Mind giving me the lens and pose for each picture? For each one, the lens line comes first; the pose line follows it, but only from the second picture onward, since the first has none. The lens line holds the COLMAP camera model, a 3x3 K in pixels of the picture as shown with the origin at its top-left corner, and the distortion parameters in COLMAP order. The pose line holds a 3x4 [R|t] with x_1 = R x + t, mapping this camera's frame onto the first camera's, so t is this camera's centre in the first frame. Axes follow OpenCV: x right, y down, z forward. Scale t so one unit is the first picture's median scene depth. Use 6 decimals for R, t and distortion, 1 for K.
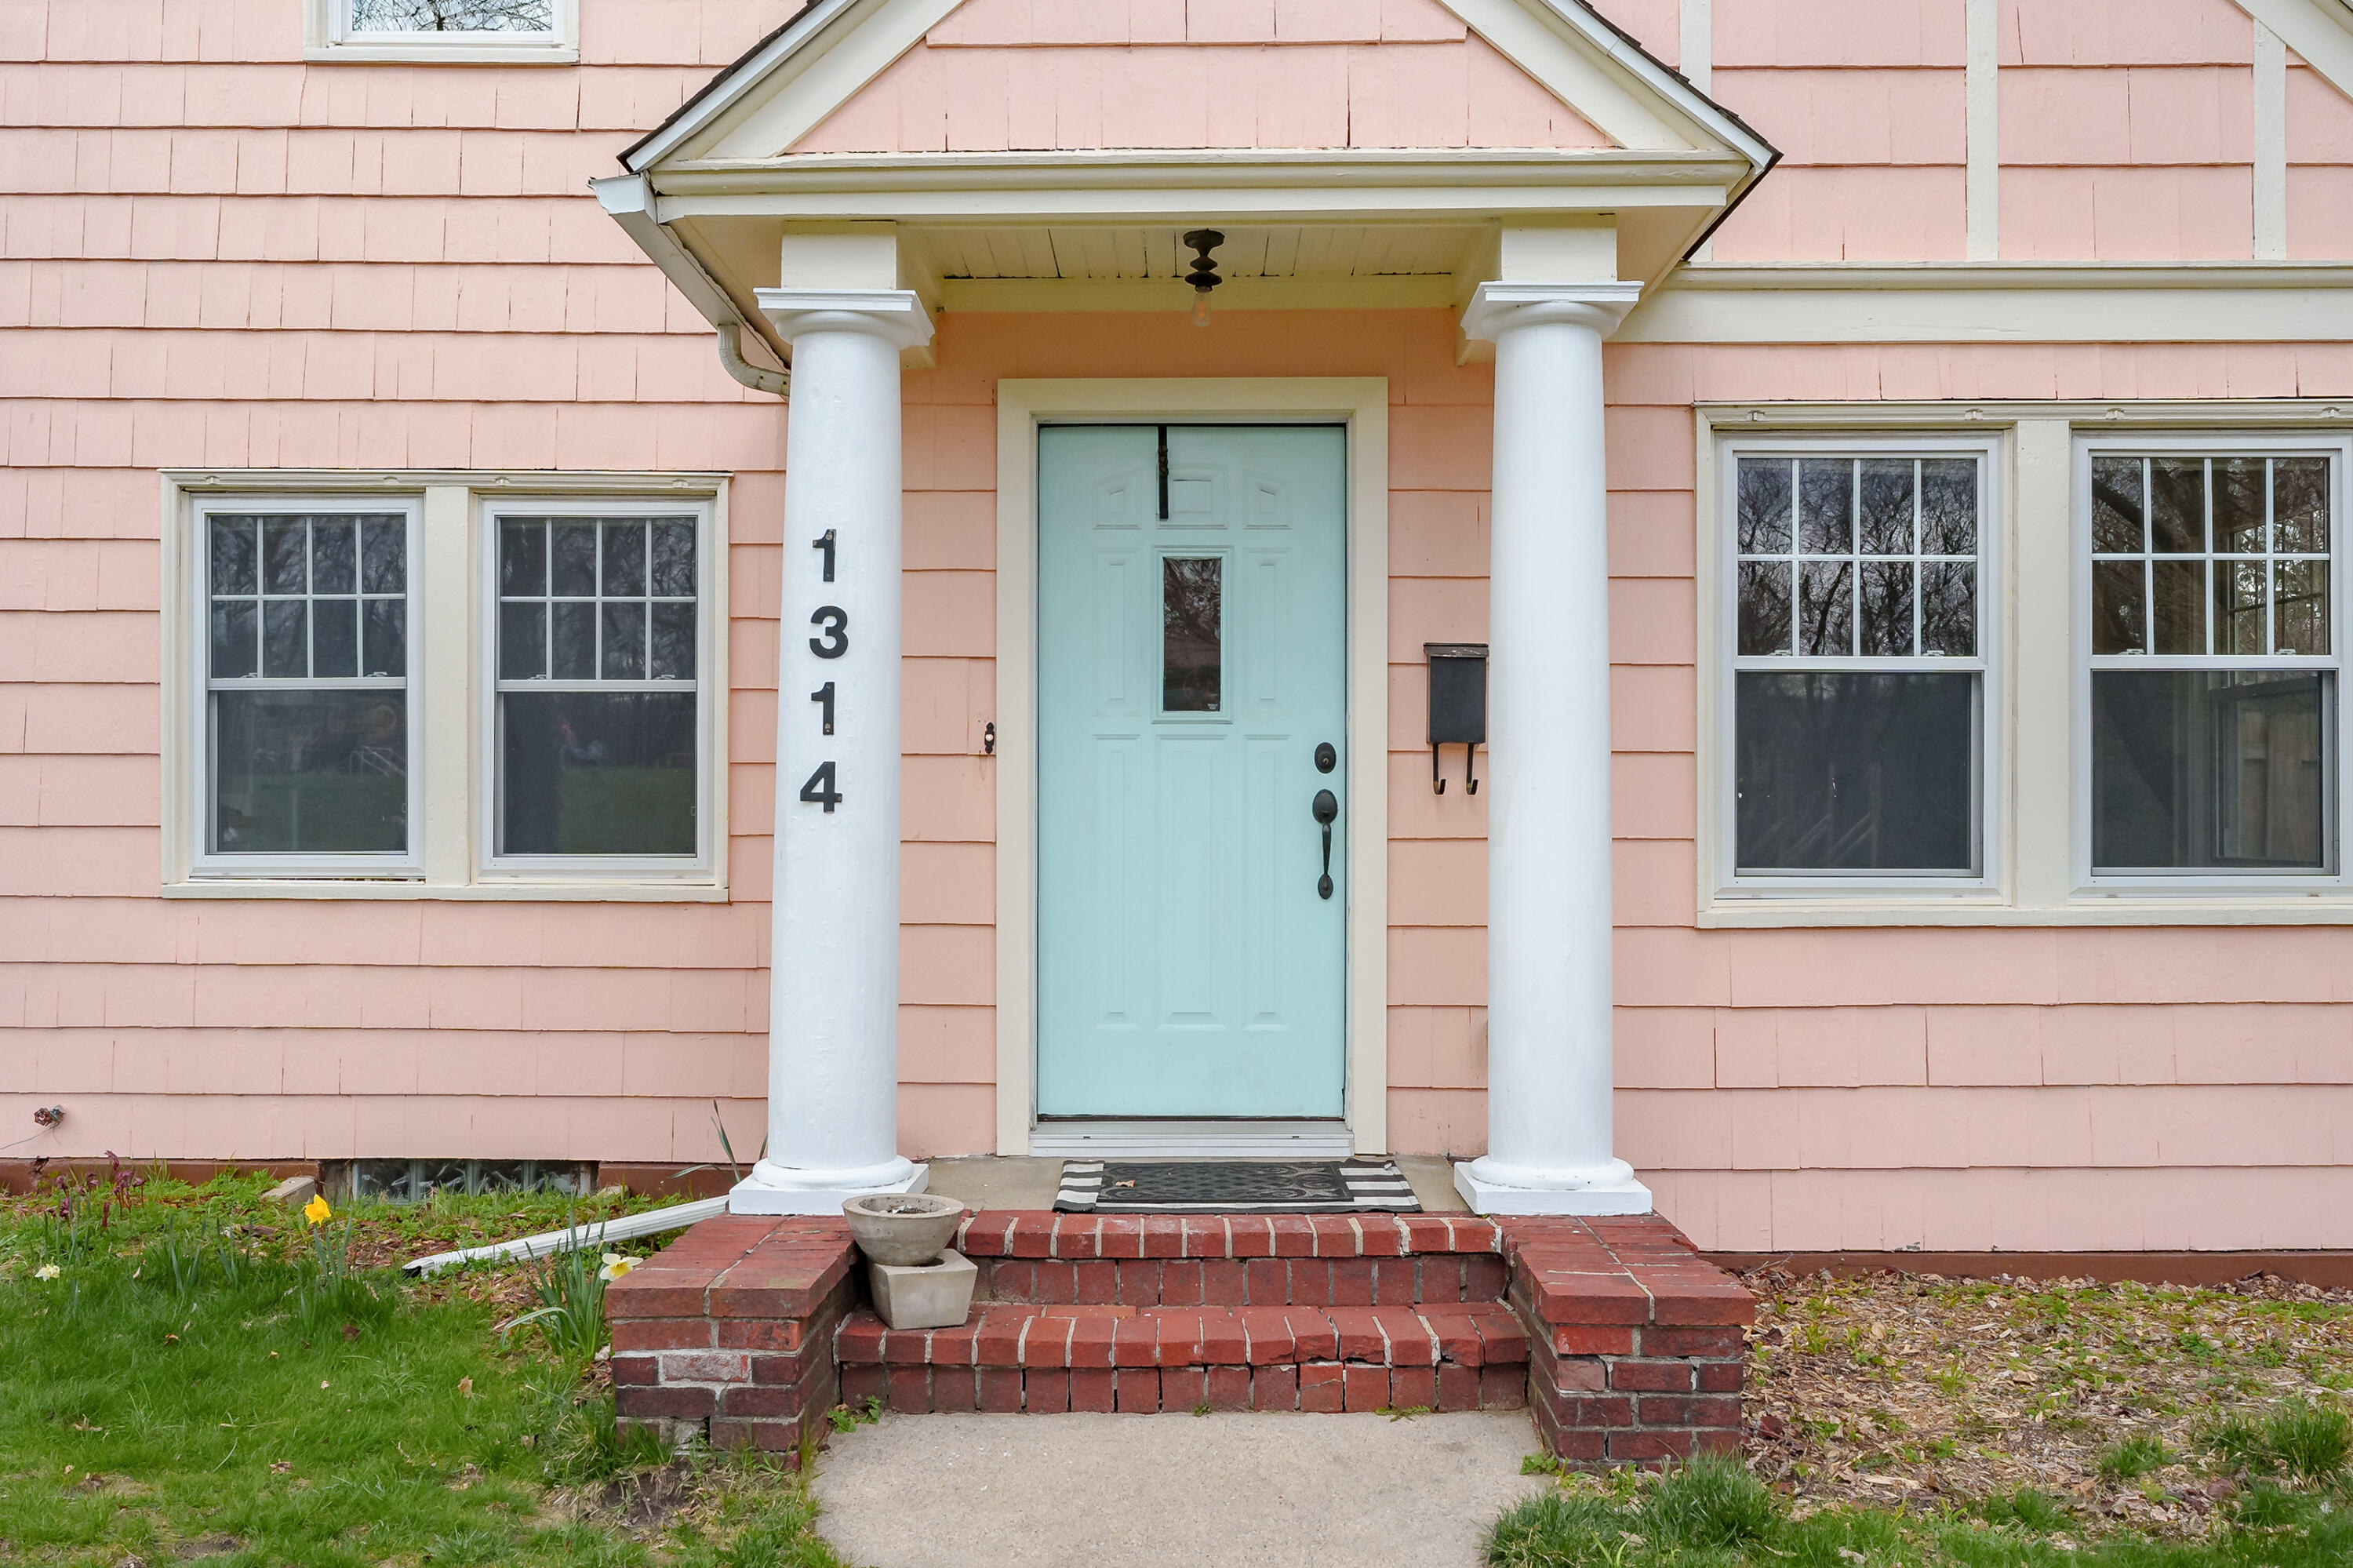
lens RADIAL K [[1955.9, 0, 1170.5], [0, 1955.9, 746.4], [0, 0, 1]] dist [0.002228, 0.002885]
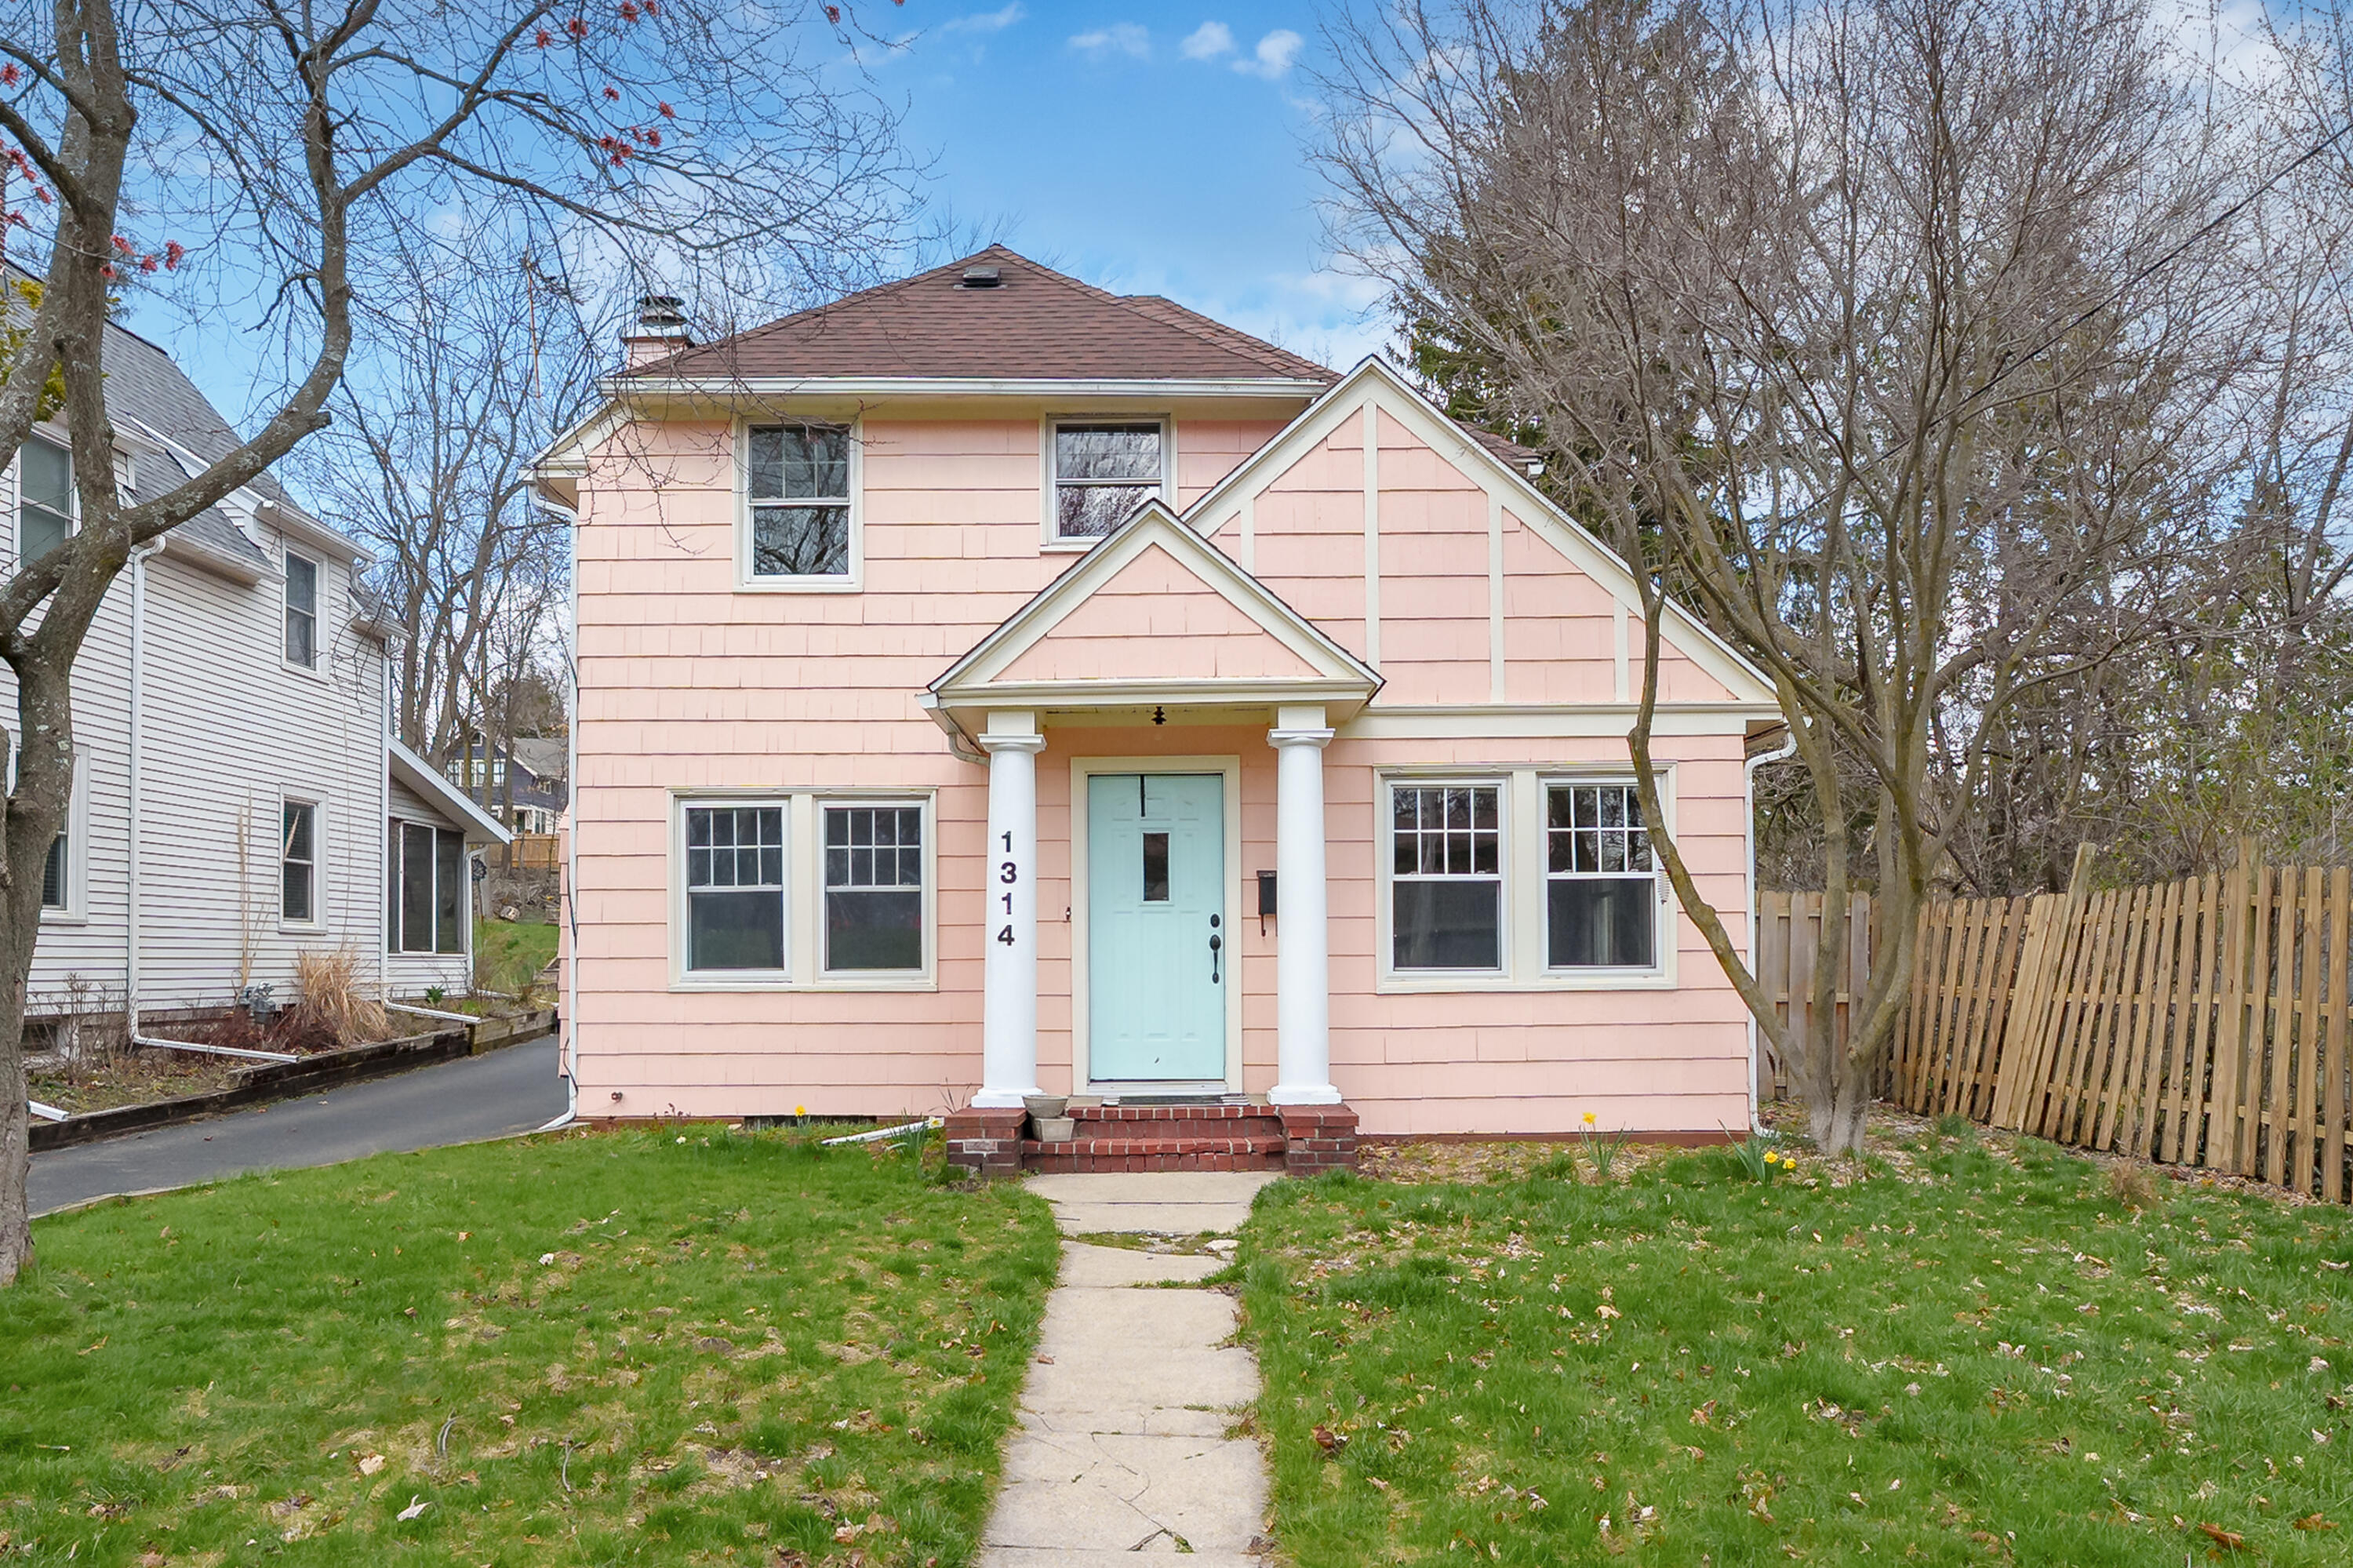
lens RADIAL K [[1571.5, 0, 1155.4], [0, 1571.5, 862.1], [0, 0, 1]] dist [0.000206, 0.000357]
pose [[0.999950, -0.008569, 0.005148, 0.001049], [0.008702, 0.999615, -0.026341, -0.016183], [-0.004920, 0.026385, 0.999640, -0.901391]]
